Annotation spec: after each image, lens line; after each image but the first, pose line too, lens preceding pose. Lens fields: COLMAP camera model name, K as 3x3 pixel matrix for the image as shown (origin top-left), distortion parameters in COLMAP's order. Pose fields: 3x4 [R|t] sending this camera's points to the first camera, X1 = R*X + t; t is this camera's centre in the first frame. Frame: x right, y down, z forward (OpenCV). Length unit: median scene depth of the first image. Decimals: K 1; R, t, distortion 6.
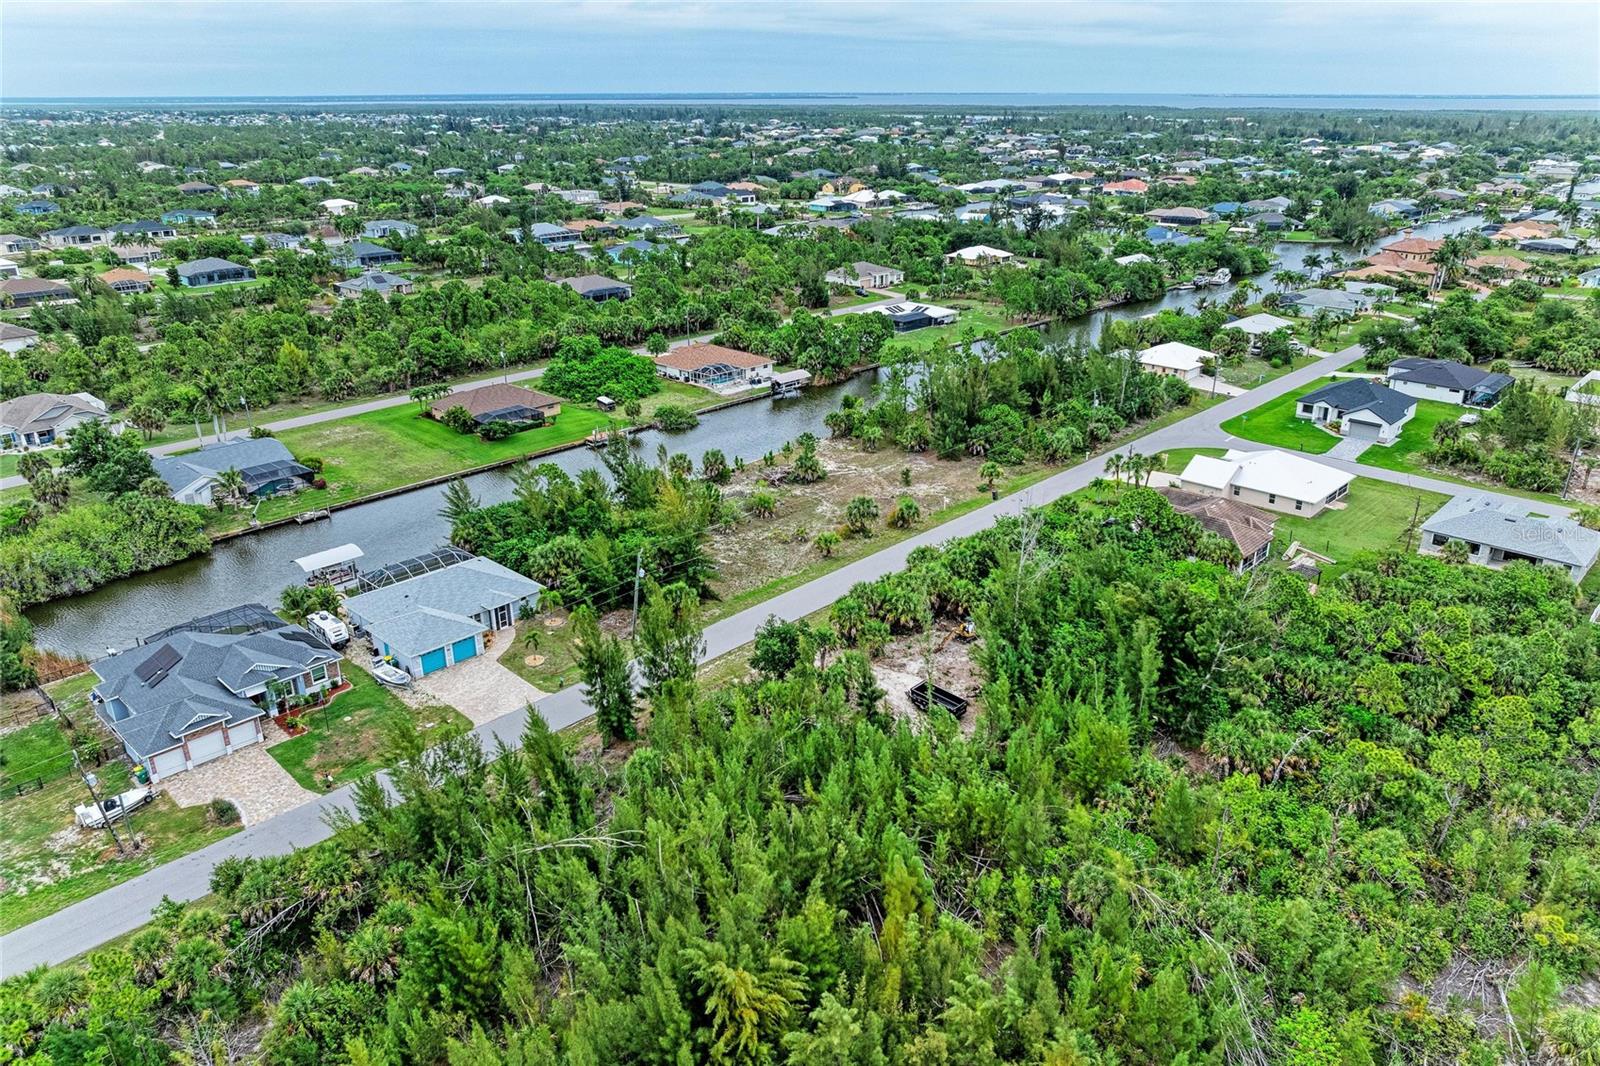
lens RADIAL K [[1119.1, 0, 818.6], [0, 1119.1, 533.9], [0, 0, 1]] dist [-0.017446, 0.001606]
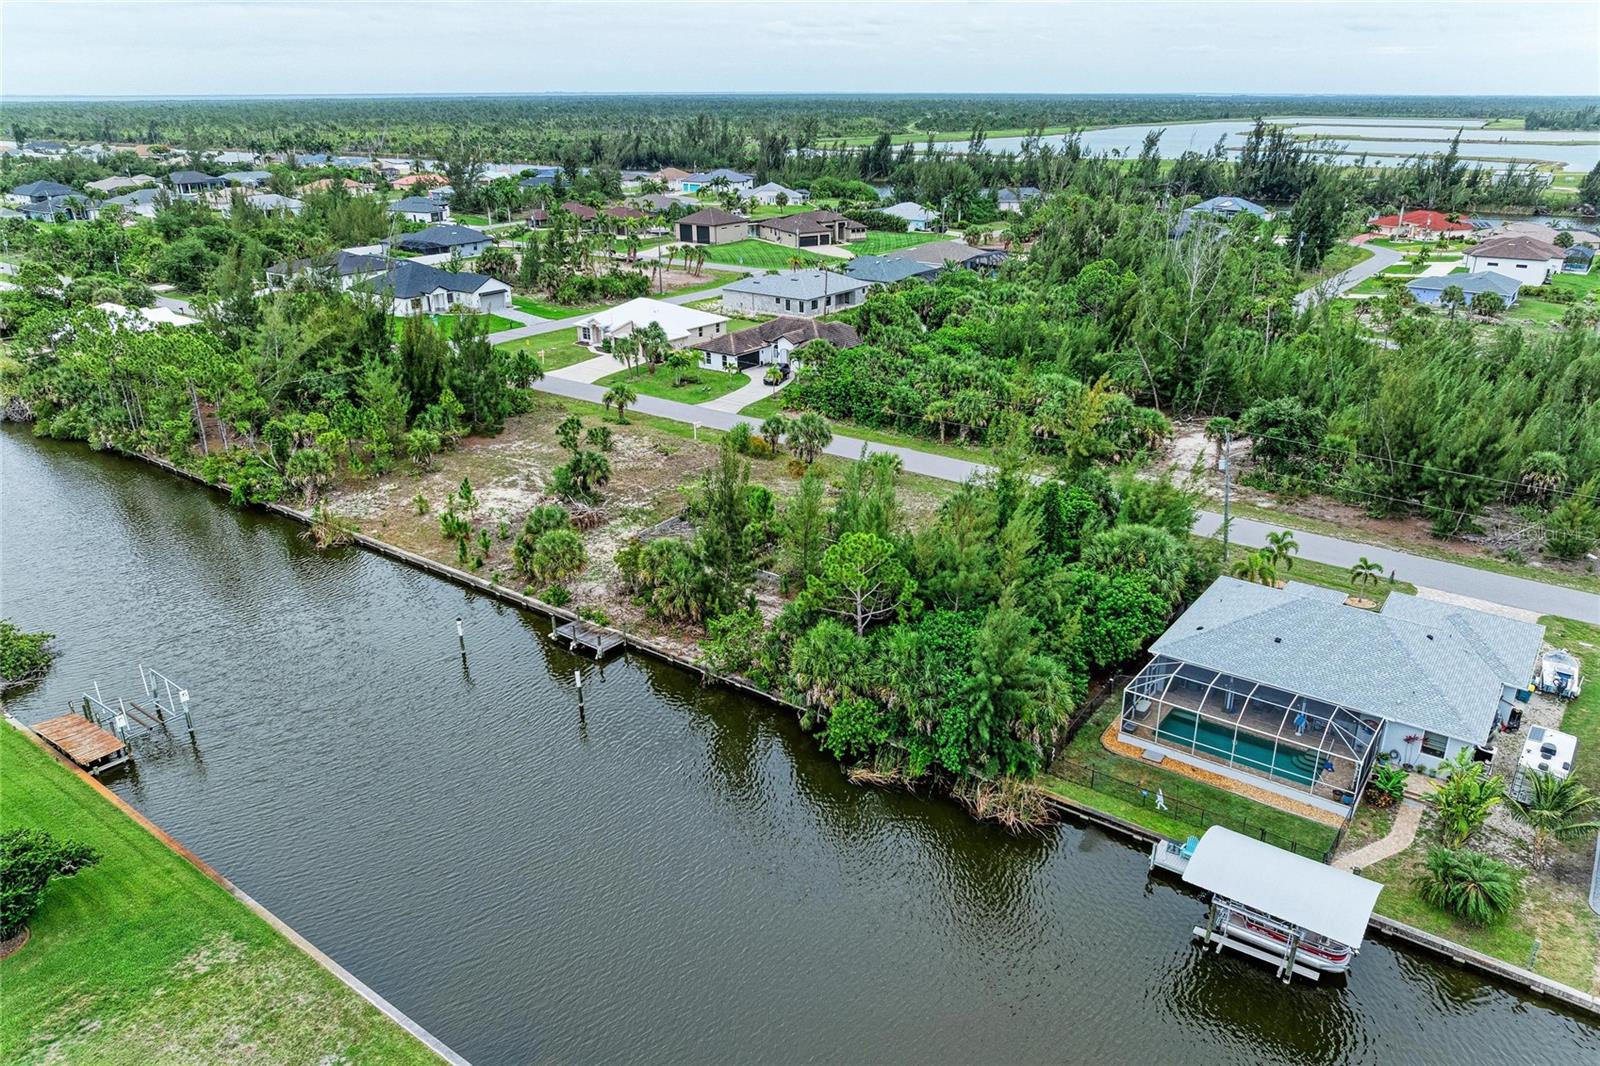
lens RADIAL K [[1119.1, 0, 818.6], [0, 1119.1, 533.9], [0, 0, 1]] dist [-0.017446, 0.001606]
pose [[-0.117617, -0.366159, 0.923089, -0.504535], [0.368325, 0.847155, 0.382969, -0.186011], [-0.922227, 0.385040, 0.035225, 0.772349]]
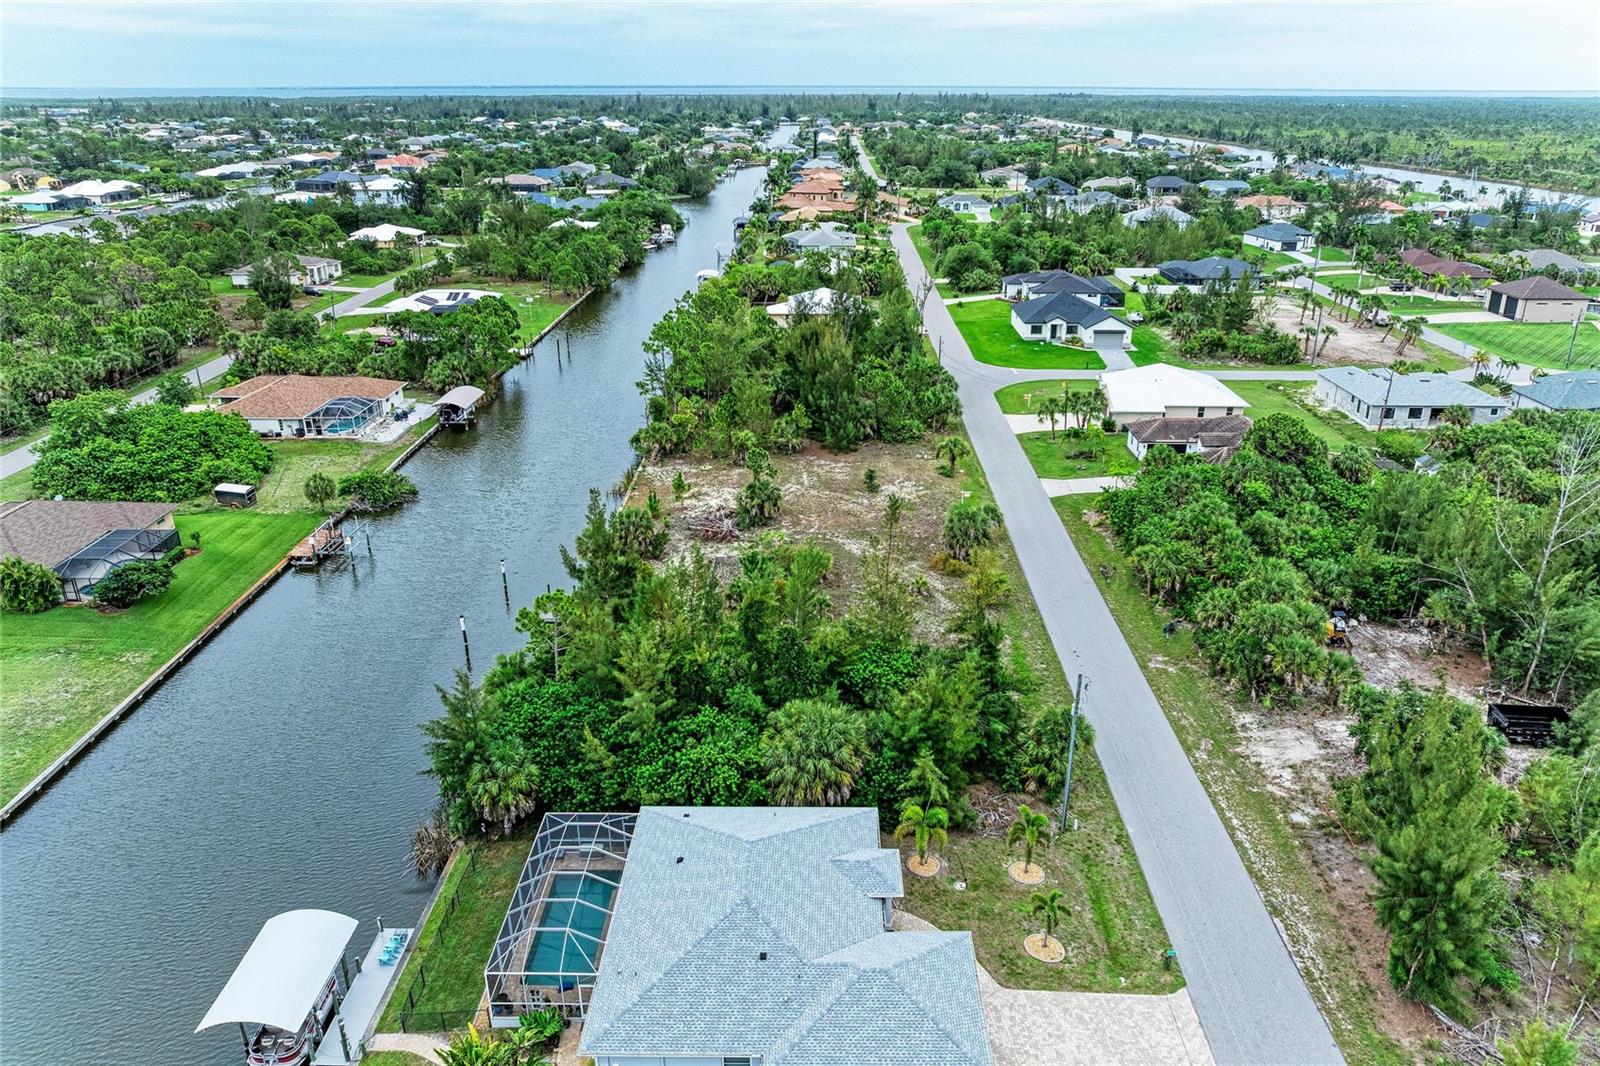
lens RADIAL K [[1119.1, 0, 818.6], [0, 1119.1, 533.9], [0, 0, 1]] dist [-0.017446, 0.001606]
pose [[0.734998, -0.251262, 0.629798, -0.363076], [0.248399, 0.964017, 0.094710, -0.083408], [-0.630933, 0.086829, 0.770963, 0.406893]]
